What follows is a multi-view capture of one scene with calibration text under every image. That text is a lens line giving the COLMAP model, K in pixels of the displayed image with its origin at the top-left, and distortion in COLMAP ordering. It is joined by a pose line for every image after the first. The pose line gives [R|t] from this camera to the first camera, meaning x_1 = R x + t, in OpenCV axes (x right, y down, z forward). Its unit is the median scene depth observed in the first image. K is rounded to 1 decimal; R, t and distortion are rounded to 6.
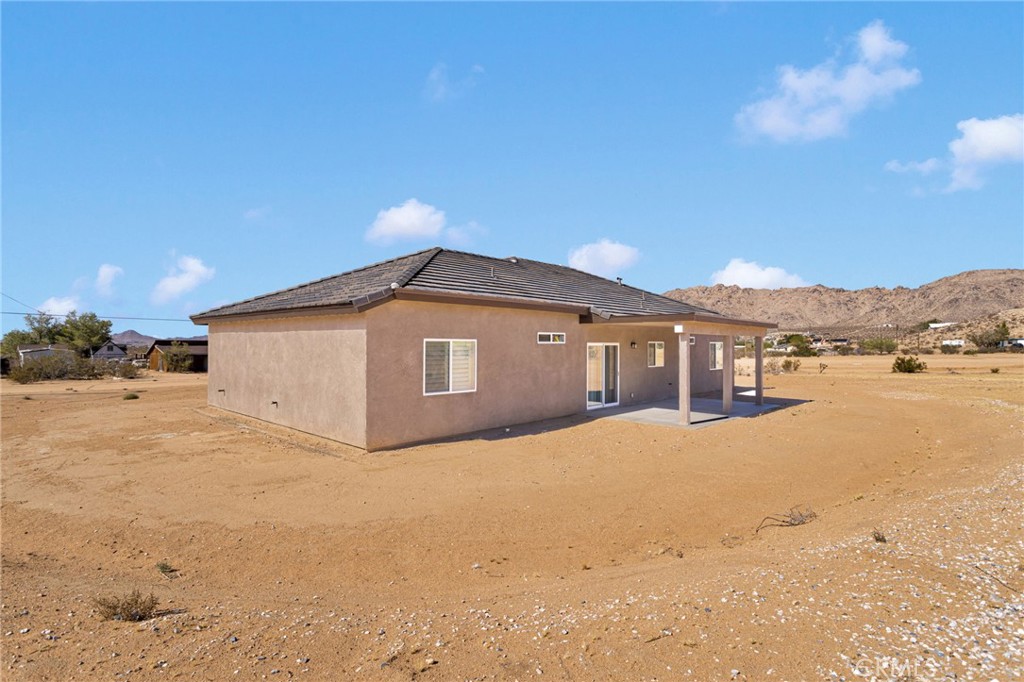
lens RADIAL K [[495.3, 0, 512.0], [0, 495.3, 341.0], [0, 0, 1]] dist [-0.000653, 0.000153]
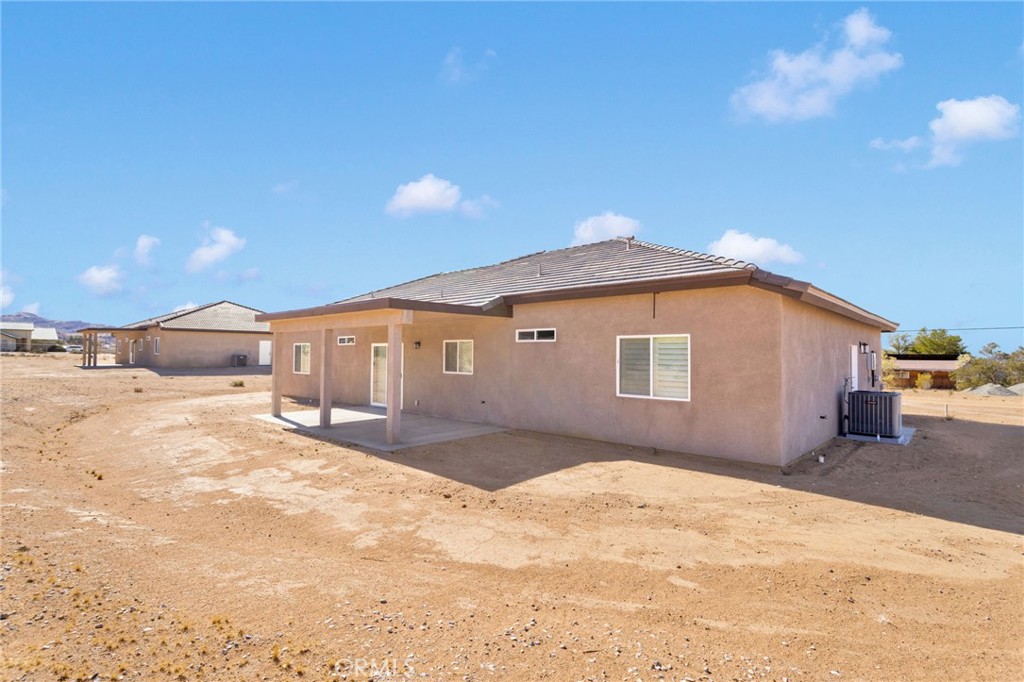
lens RADIAL K [[495.3, 0, 512.0], [0, 495.3, 341.0], [0, 0, 1]] dist [-0.000653, 0.000153]
pose [[0.007192, -0.003539, -0.999968, 0.922520], [0.021128, 0.999771, -0.003386, 0.005690], [0.999751, -0.021103, 0.007265, 0.959069]]
